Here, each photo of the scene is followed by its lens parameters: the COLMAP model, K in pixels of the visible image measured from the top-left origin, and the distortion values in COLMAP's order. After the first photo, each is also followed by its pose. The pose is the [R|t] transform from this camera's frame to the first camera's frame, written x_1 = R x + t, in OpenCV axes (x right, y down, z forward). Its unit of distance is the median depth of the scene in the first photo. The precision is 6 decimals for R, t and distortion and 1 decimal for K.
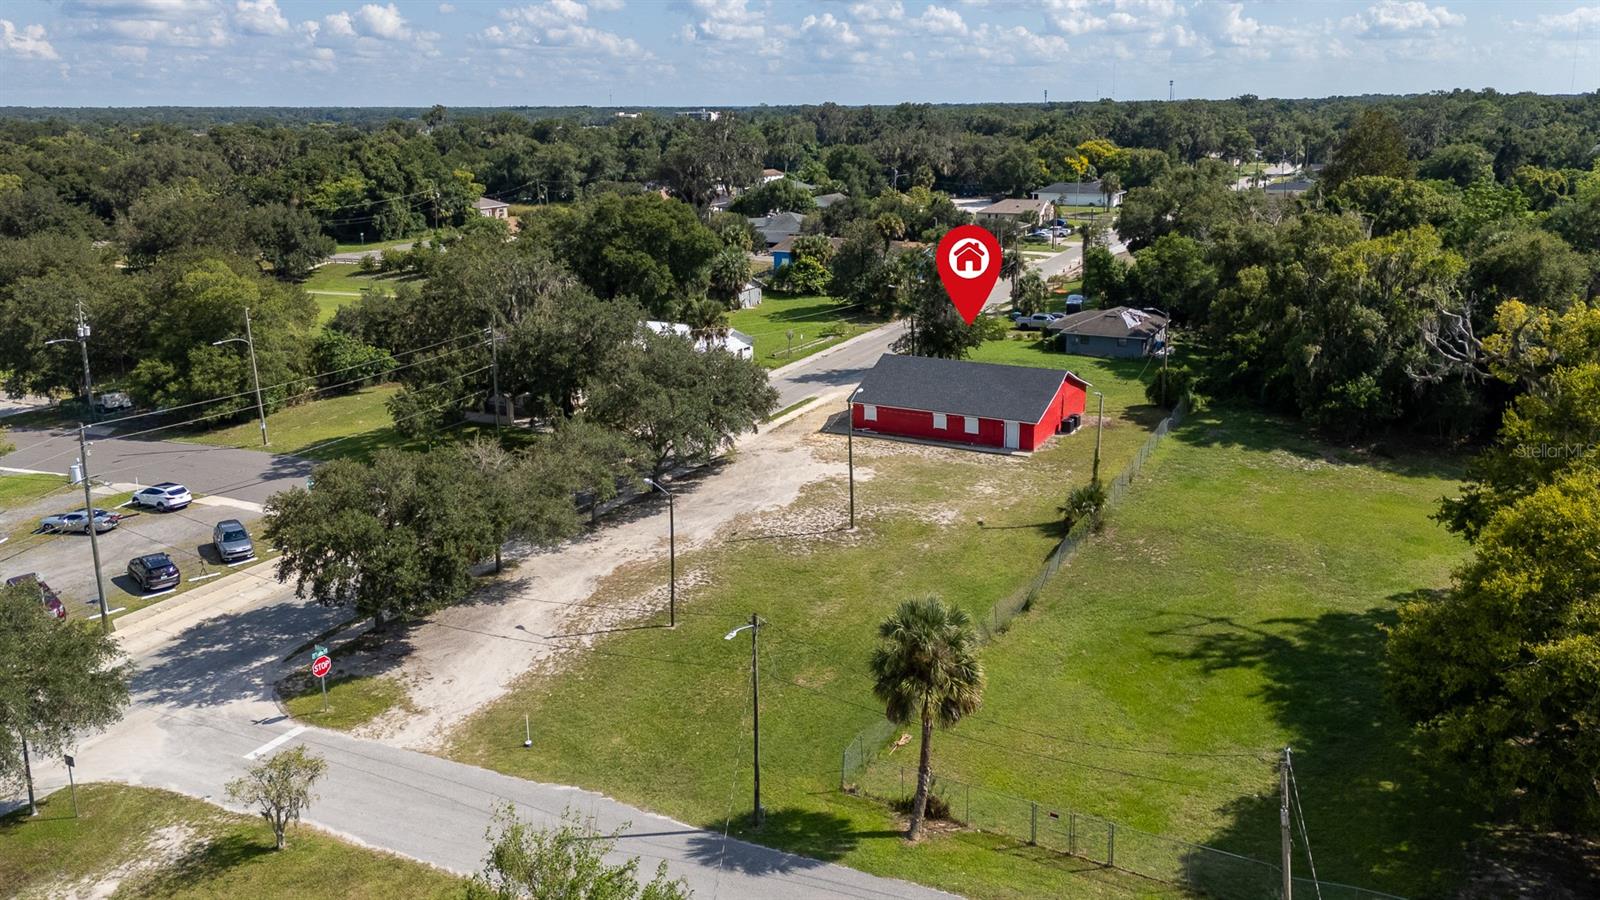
lens RADIAL K [[1032.6, 0, 800.0], [0, 1032.6, 450.0], [0, 0, 1]] dist [0.064610, -0.003711]
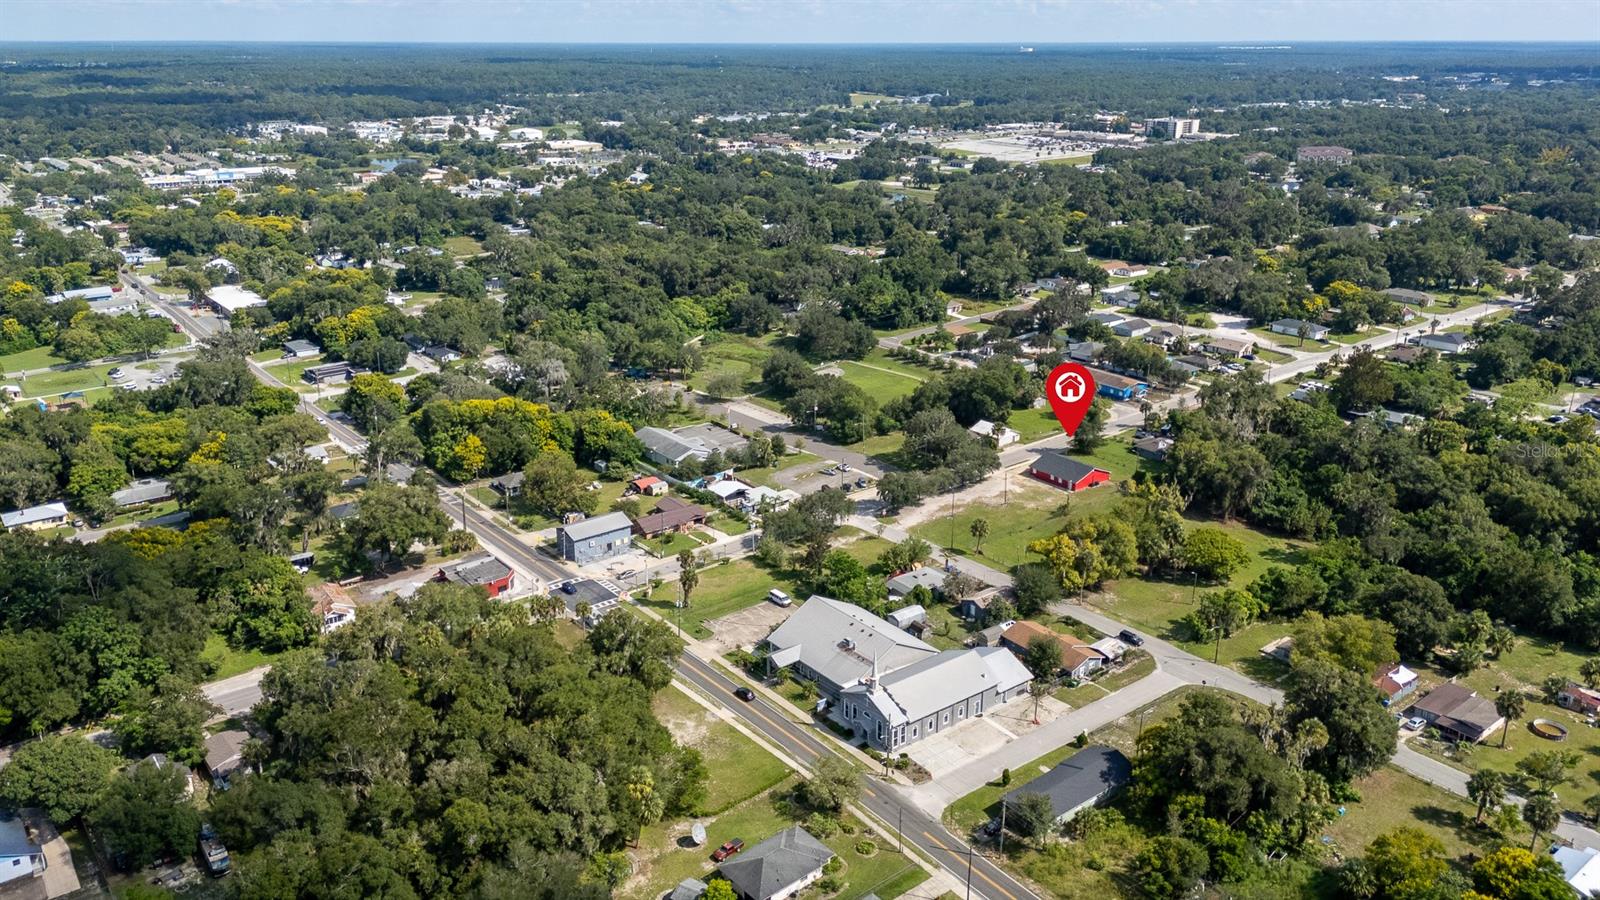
lens RADIAL K [[1032.6, 0, 800.0], [0, 1032.6, 450.0], [0, 0, 1]] dist [0.064610, -0.003711]
pose [[0.898507, 0.145031, -0.414308, 0.967614], [-0.117821, 0.988889, 0.090650, -0.401560], [0.422852, -0.032636, 0.905611, -2.948903]]
